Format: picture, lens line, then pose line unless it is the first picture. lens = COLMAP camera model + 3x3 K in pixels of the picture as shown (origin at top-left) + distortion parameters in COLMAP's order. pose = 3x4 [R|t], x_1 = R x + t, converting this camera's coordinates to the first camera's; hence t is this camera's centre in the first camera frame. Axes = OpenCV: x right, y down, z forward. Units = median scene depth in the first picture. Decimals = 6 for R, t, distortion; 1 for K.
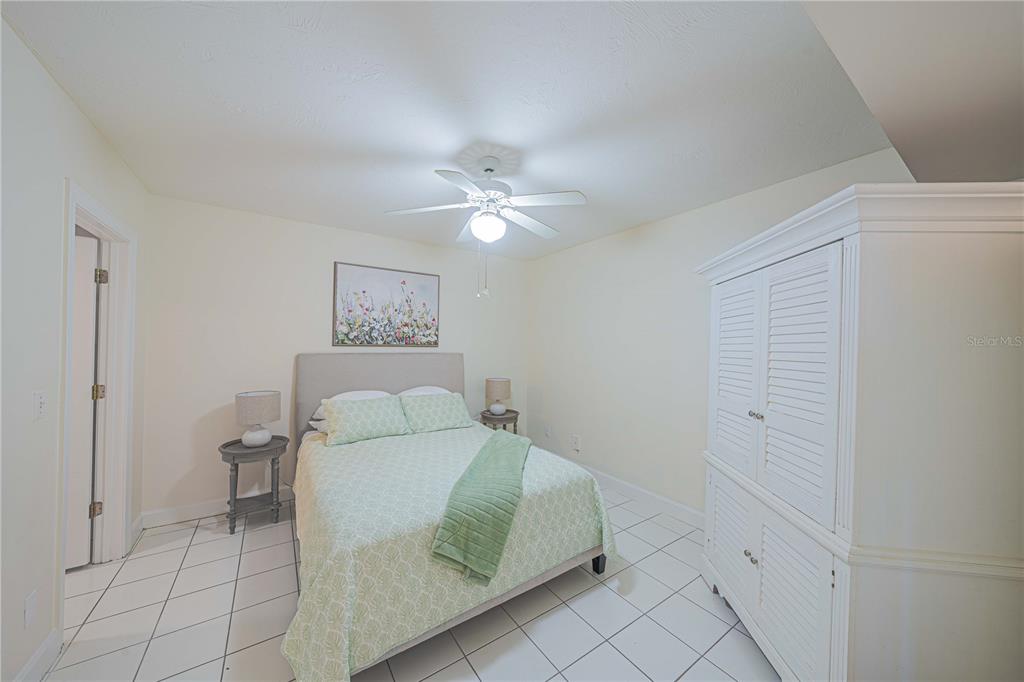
lens RADIAL K [[354.5, 0, 512.6], [0, 354.5, 344.8], [0, 0, 1]] dist [-0.006604, 0.002293]
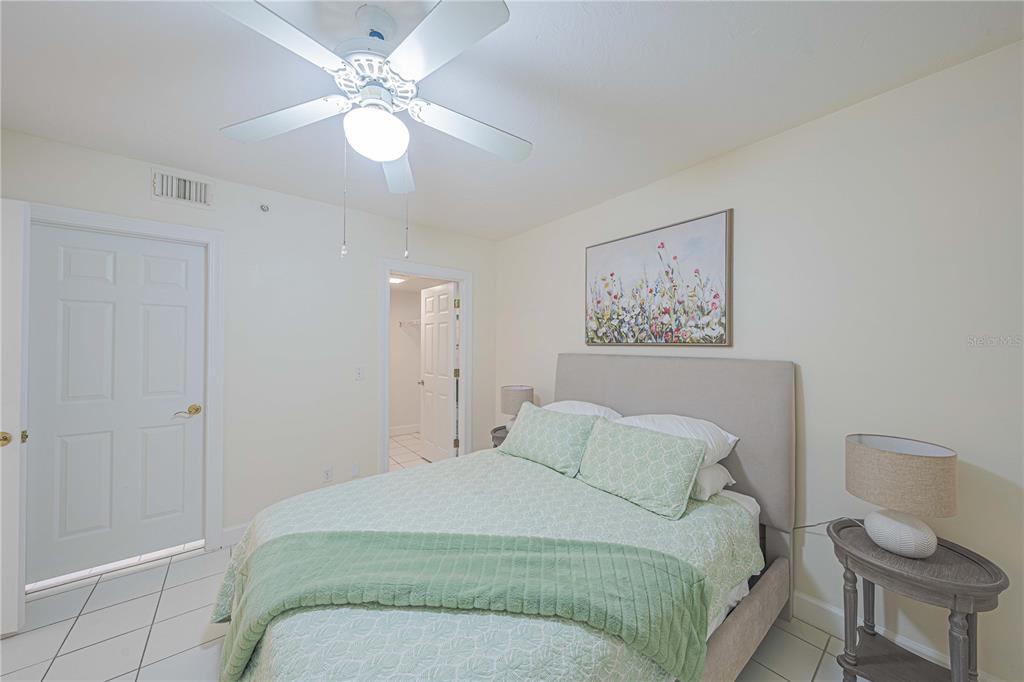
lens RADIAL K [[354.5, 0, 511.8], [0, 354.5, 340.9], [0, 0, 1]] dist [-0.006604, 0.002293]
pose [[0.058341, -0.017858, -0.998137, 0.324187], [0.001919, 0.999840, -0.017777, 0.006817], [0.998295, -0.000878, 0.058366, 0.730045]]
